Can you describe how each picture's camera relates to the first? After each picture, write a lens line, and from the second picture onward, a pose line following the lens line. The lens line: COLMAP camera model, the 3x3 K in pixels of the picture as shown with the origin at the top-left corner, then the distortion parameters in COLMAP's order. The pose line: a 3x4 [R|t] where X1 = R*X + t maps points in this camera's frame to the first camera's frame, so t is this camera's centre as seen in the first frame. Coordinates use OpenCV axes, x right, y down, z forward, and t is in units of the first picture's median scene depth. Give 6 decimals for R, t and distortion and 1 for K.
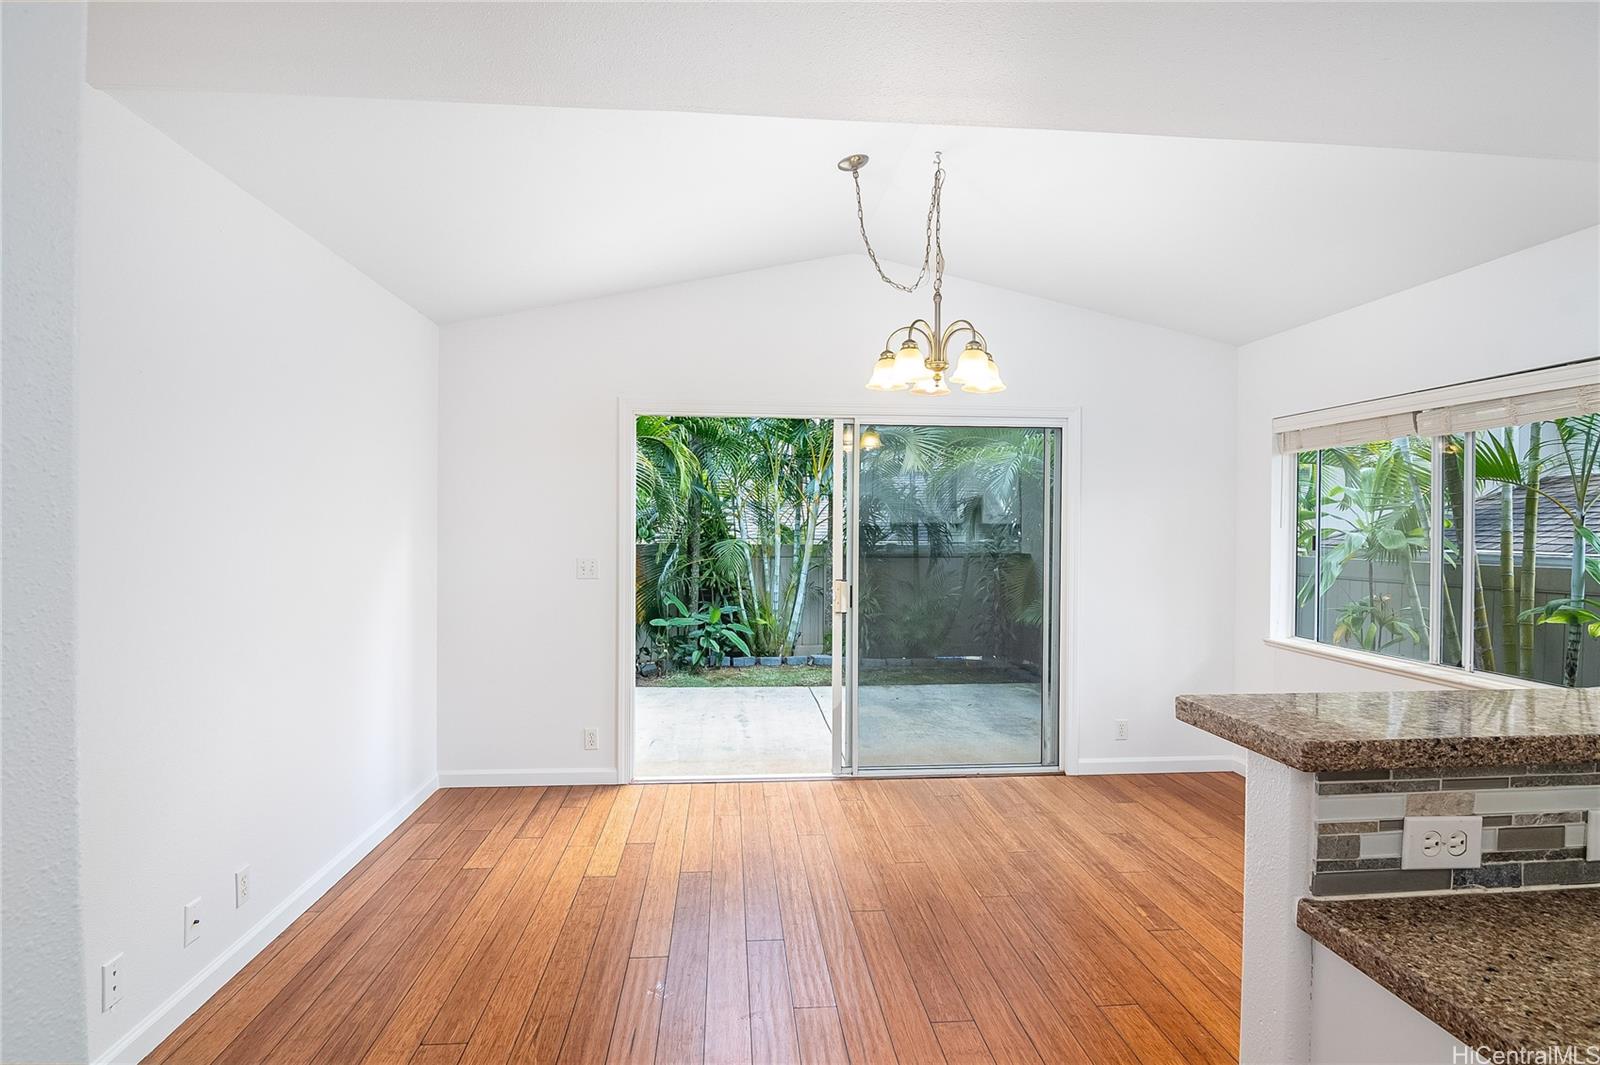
lens RADIAL K [[815.6, 0, 796.2], [0, 815.6, 533.1], [0, 0, 1]] dist [-0.007994, -0.006999]
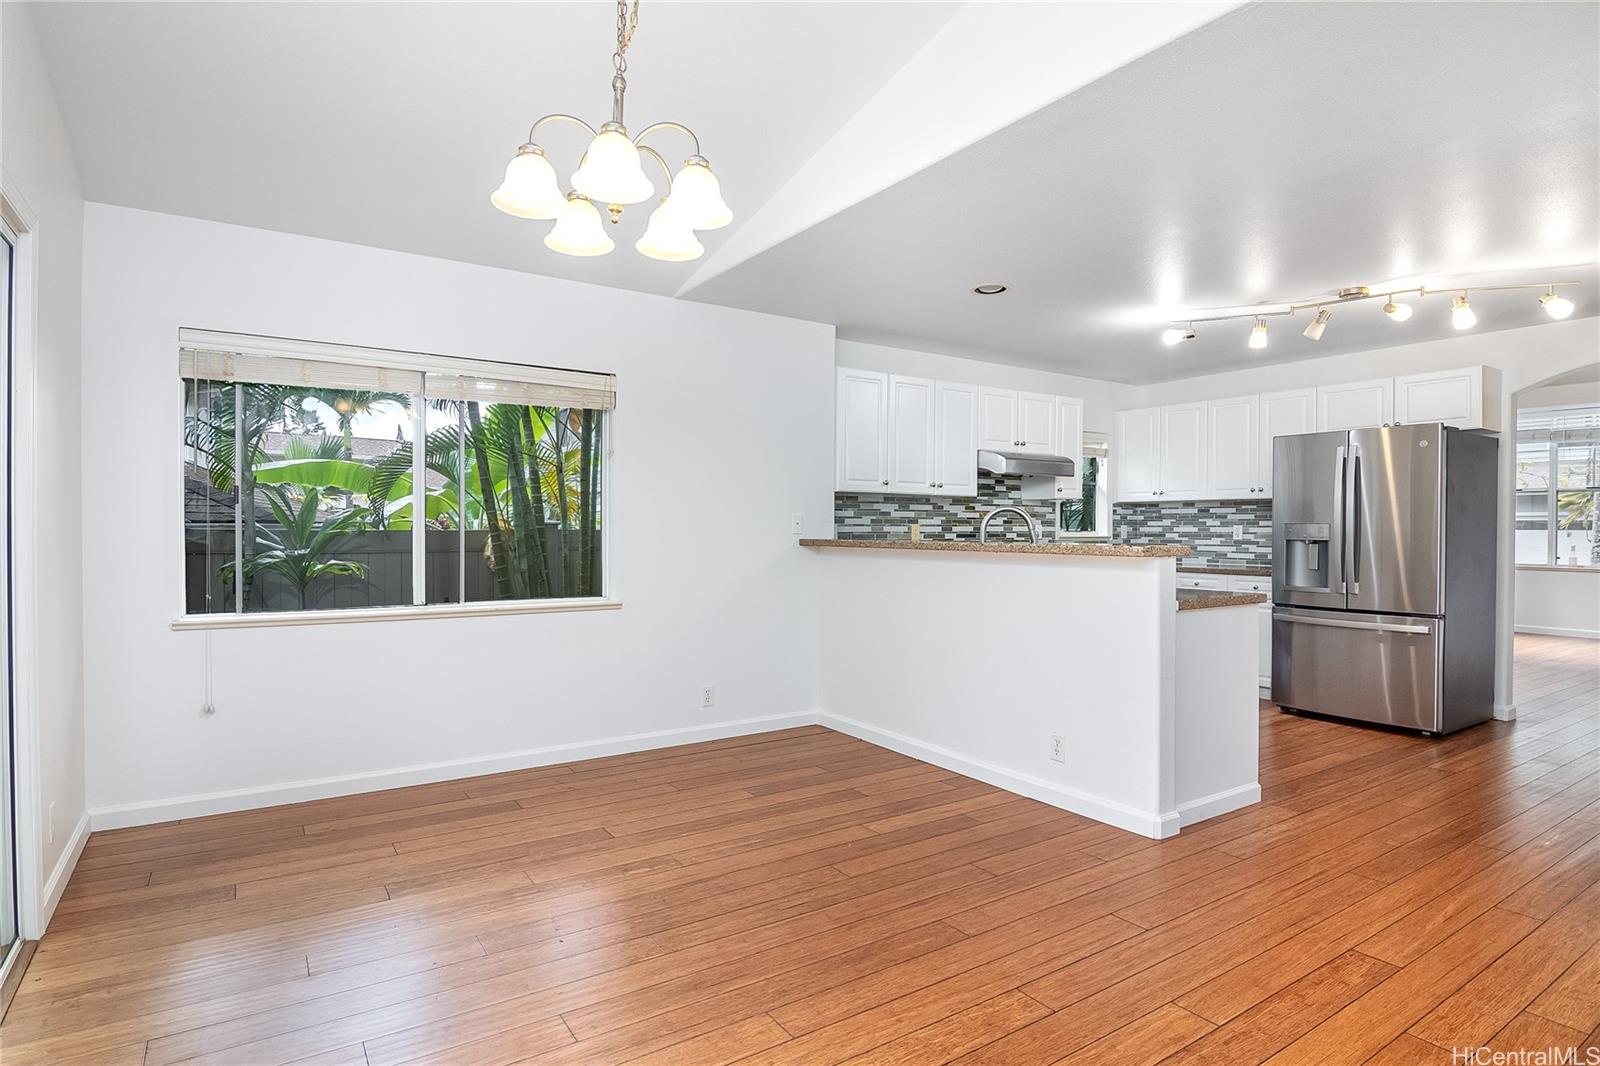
lens RADIAL K [[815.6, 0, 793.4], [0, 815.6, 530.3], [0, 0, 1]] dist [-0.007994, -0.006999]
pose [[-0.459617, -0.012862, 0.888024, -0.249316], [-0.001377, 0.999904, 0.013769, 0.026723], [-0.888116, 0.005106, -0.459590, 0.631518]]
